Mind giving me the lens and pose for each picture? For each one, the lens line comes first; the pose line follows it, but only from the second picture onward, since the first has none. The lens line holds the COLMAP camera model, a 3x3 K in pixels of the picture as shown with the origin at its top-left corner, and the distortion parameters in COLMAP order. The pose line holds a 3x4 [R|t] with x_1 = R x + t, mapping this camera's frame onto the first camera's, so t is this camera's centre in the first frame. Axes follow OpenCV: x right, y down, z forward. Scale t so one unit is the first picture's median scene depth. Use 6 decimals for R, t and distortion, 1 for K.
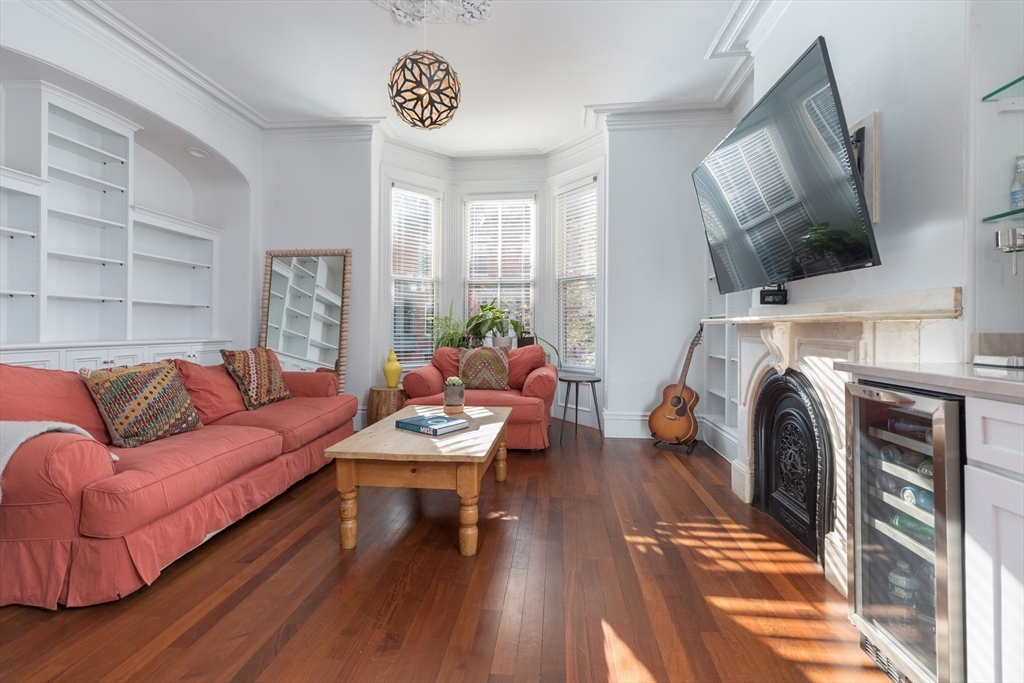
lens RADIAL K [[469.8, 0, 526.2], [0, 469.8, 328.0], [0, 0, 1]] dist [0.005639, 0.000393]
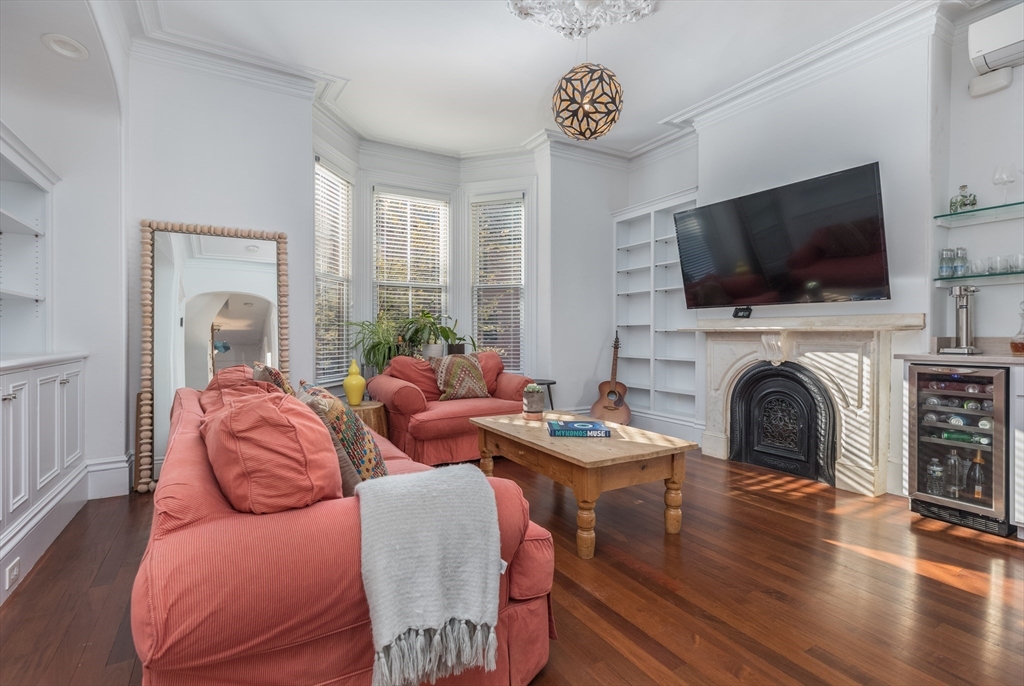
lens RADIAL K [[469.8, 0, 523.0], [0, 469.8, 340.8], [0, 0, 1]] dist [0.005639, 0.000393]
pose [[0.811489, -0.009515, 0.584290, -0.982080], [0.001379, 0.999896, 0.014369, -0.002867], [-0.584366, -0.010855, 0.811418, 0.260474]]
